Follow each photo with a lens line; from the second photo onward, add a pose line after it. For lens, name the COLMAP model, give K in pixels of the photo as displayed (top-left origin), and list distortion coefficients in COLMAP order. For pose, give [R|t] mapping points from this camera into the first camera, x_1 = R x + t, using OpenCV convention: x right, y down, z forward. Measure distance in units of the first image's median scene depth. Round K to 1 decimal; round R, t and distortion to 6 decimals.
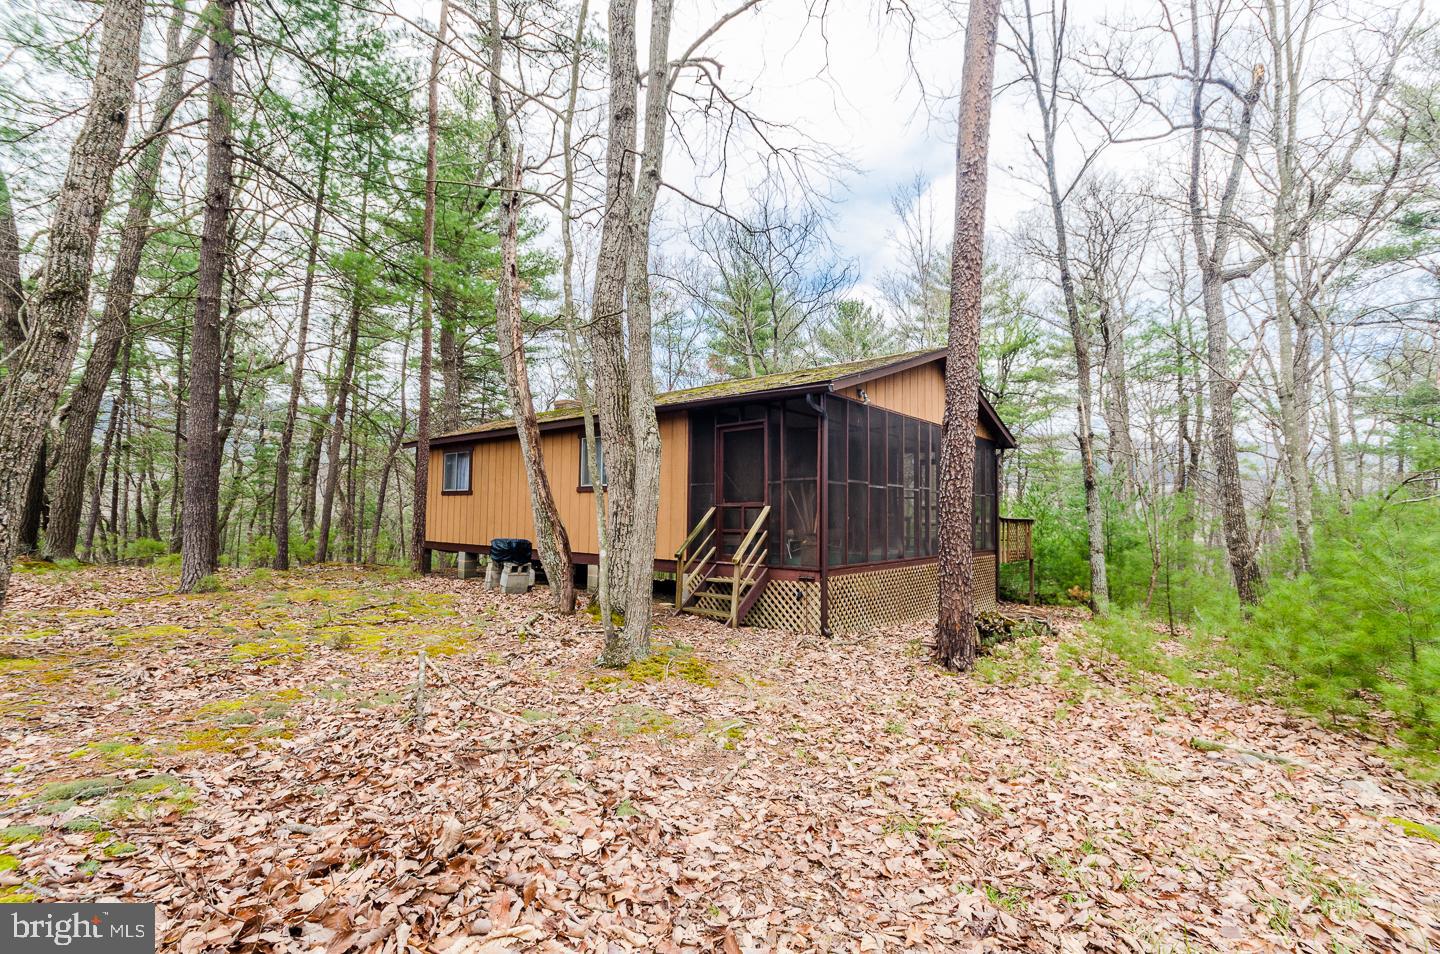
lens RADIAL K [[630.3, 0, 743.3], [0, 630.3, 486.2], [0, 0, 1]] dist [0.001425, 0.000104]
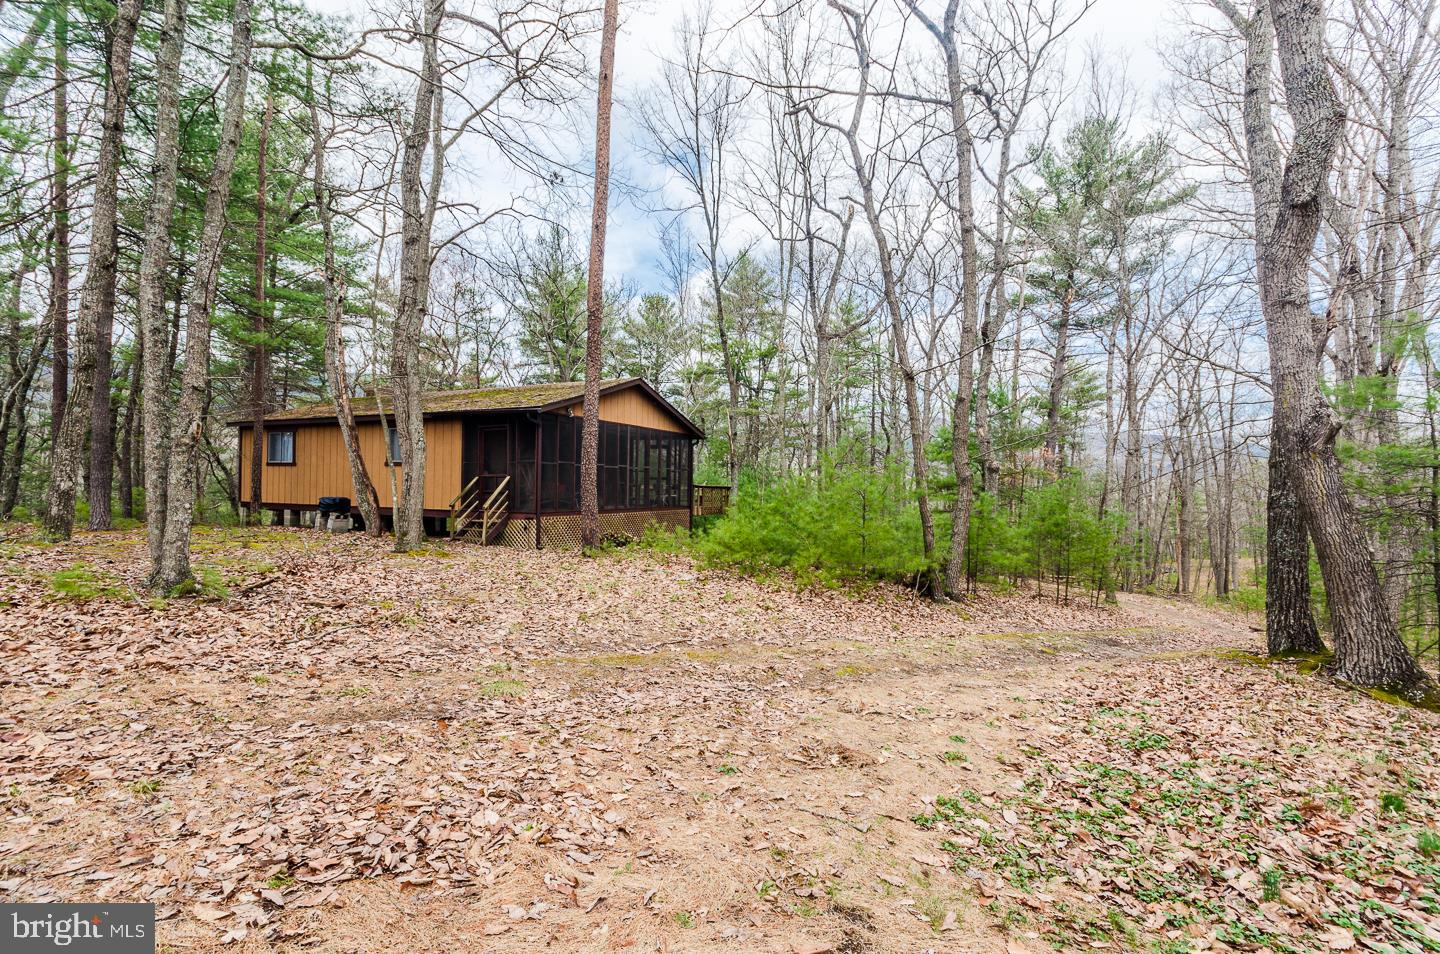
lens RADIAL K [[630.3, 0, 743.3], [0, 630.3, 486.2], [0, 0, 1]] dist [0.001425, 0.000104]
pose [[0.969036, 0.004325, 0.246882, 0.224687], [-0.015857, 0.998873, 0.044743, -0.027113], [-0.246410, -0.047273, 0.968012, -0.768326]]
